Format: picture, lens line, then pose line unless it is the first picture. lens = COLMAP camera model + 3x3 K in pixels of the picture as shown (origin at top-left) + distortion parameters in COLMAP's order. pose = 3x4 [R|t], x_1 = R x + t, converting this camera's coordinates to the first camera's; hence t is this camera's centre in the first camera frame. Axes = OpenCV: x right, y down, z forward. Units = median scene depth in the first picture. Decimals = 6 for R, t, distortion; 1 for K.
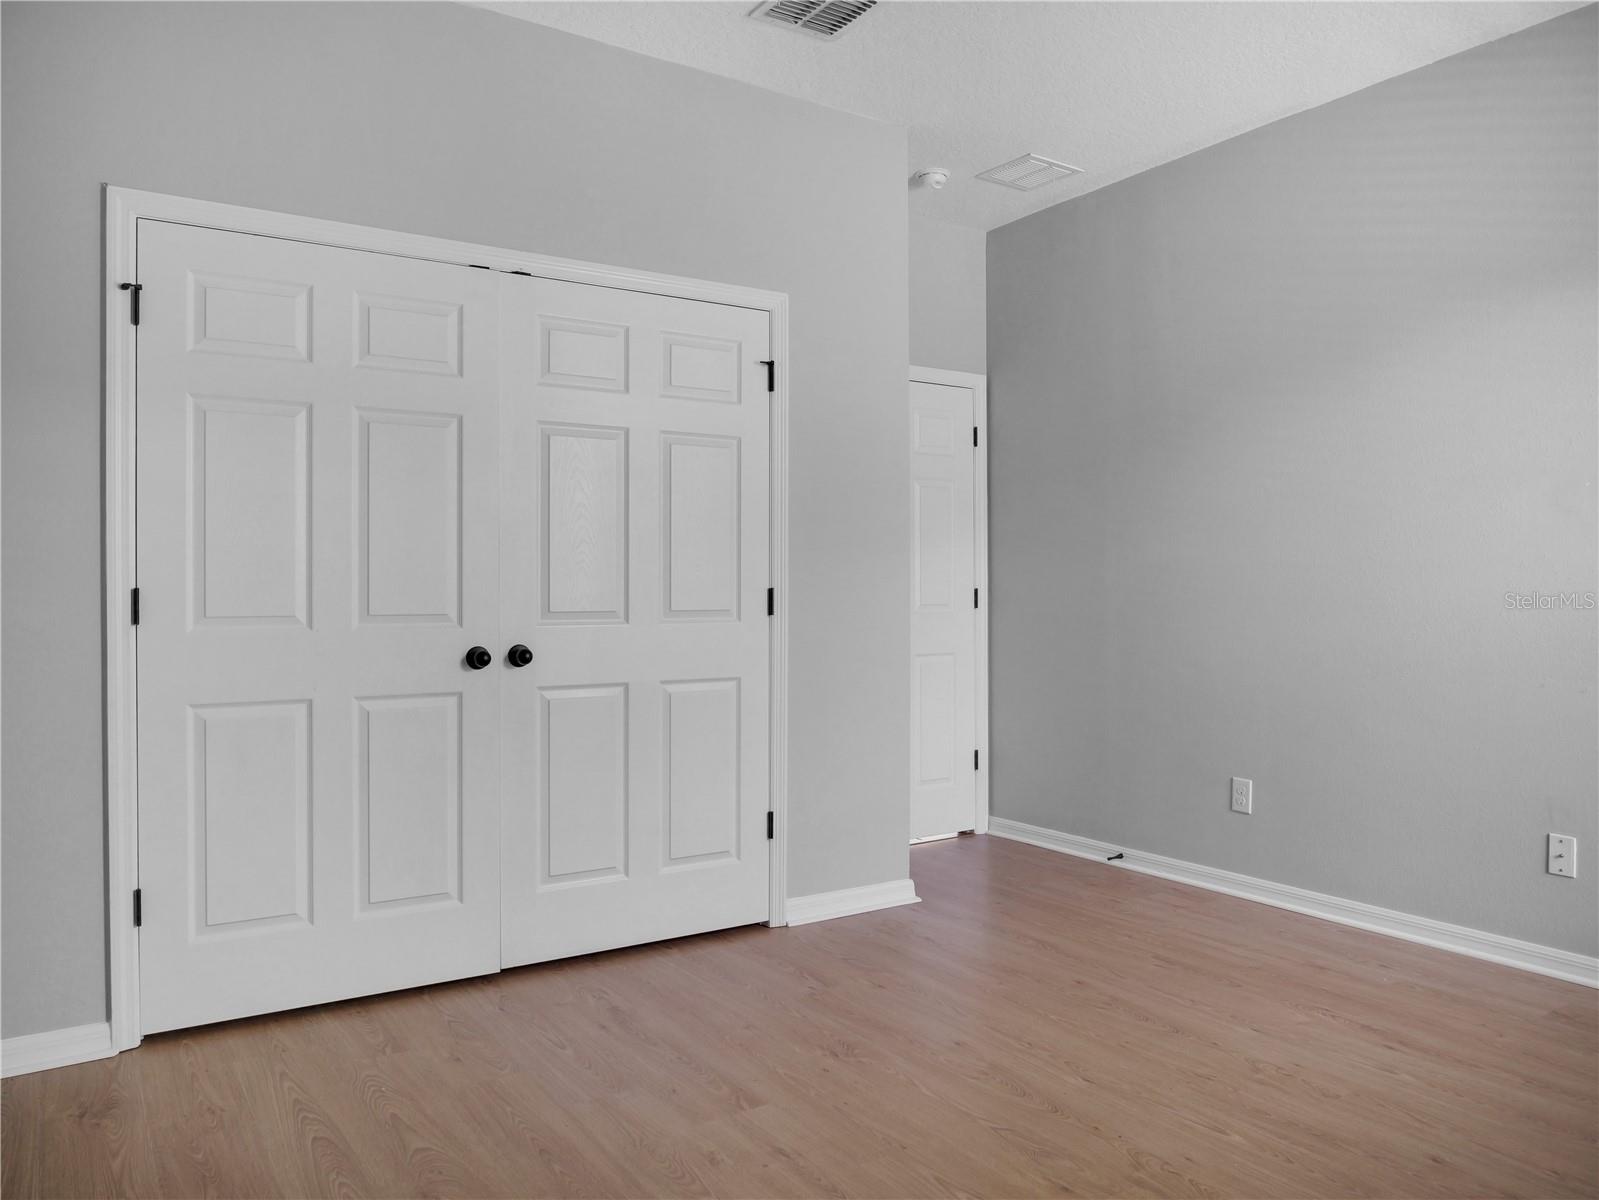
lens RADIAL K [[1151.6, 0, 796.1], [0, 1151.6, 601.6], [0, 0, 1]] dist [-0.049706, 0.014339]
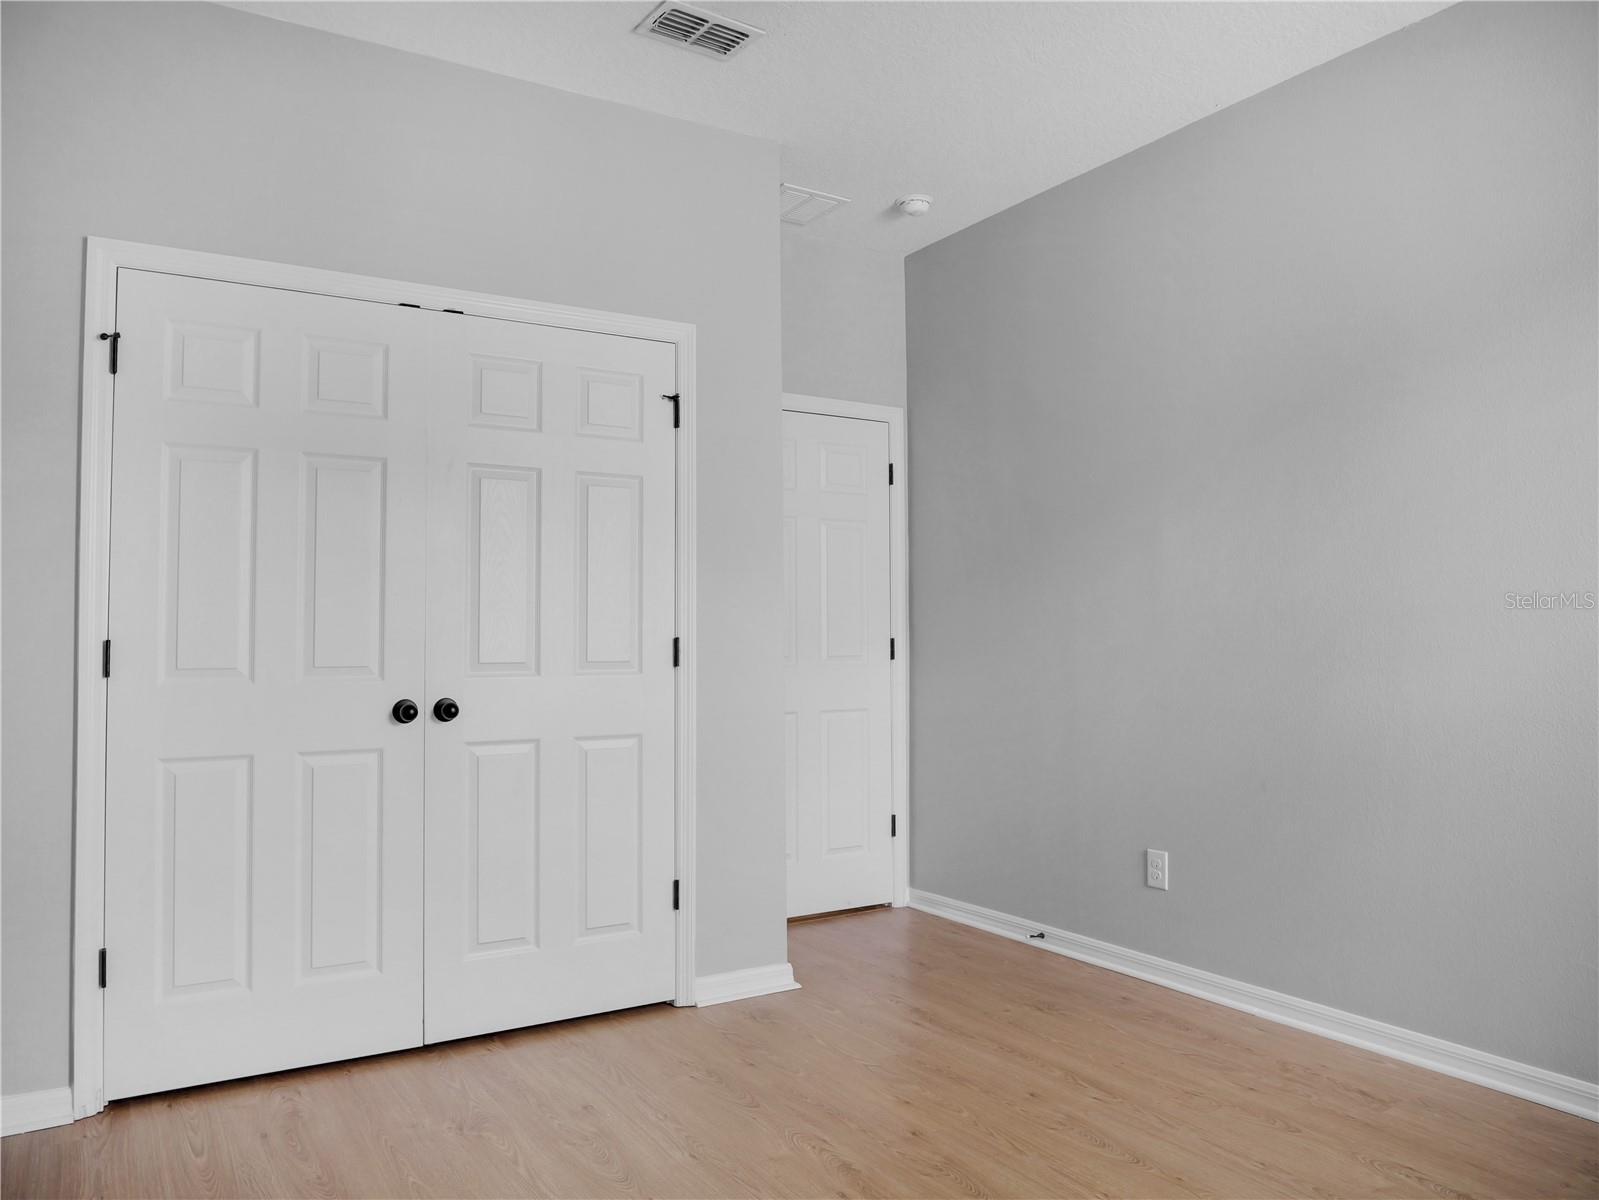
lens RADIAL K [[1151.6, 0, 801.5], [0, 1151.6, 594.7], [0, 0, 1]] dist [-0.049706, 0.014339]
pose [[0.999505, -0.005080, -0.031052, 0.097478], [0.003553, 0.998791, -0.049027, -0.000538], [0.031264, 0.048892, 0.998315, 0.066818]]
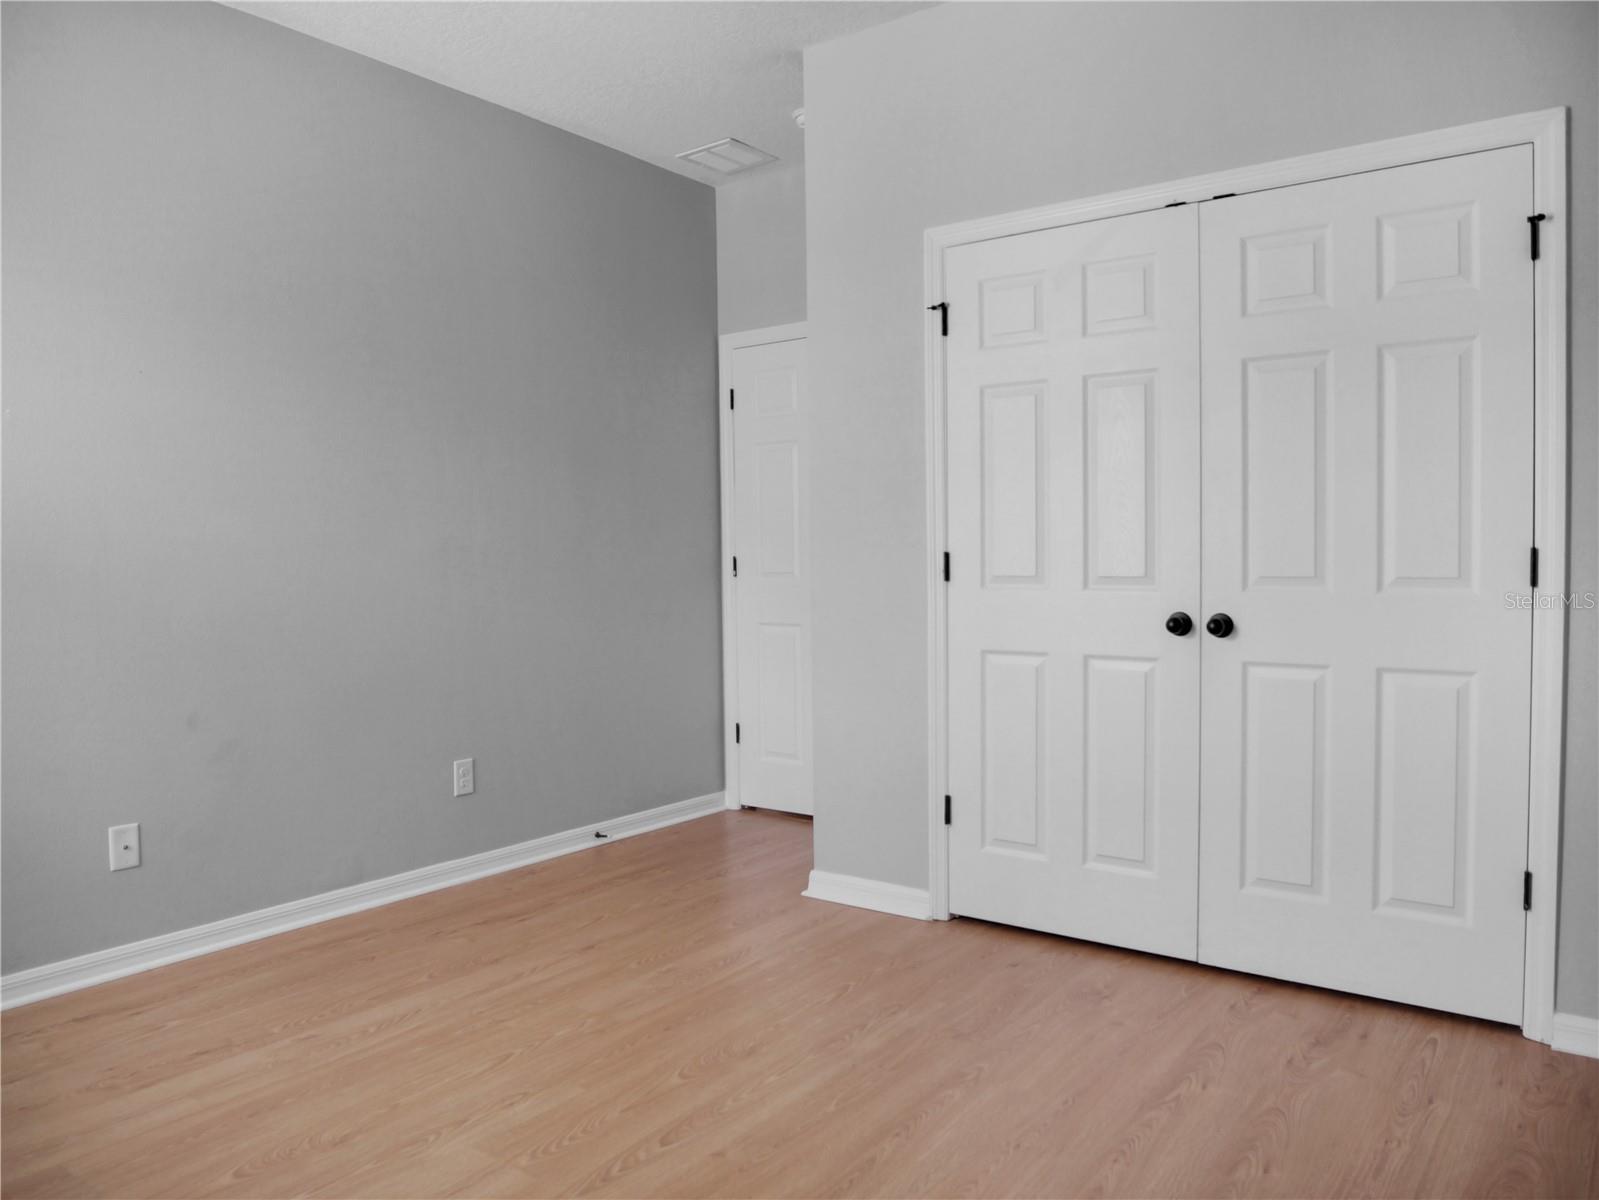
lens RADIAL K [[1215.3, 0, 799.0], [0, 1215.3, 596.3], [0, 0, 1]] dist [-0.004044, 0.001667]
pose [[0.326097, 0.034017, -0.944724, 0.754629], [-0.004539, 0.999397, 0.034418, -0.008785], [0.945325, -0.006935, 0.326055, 0.507864]]
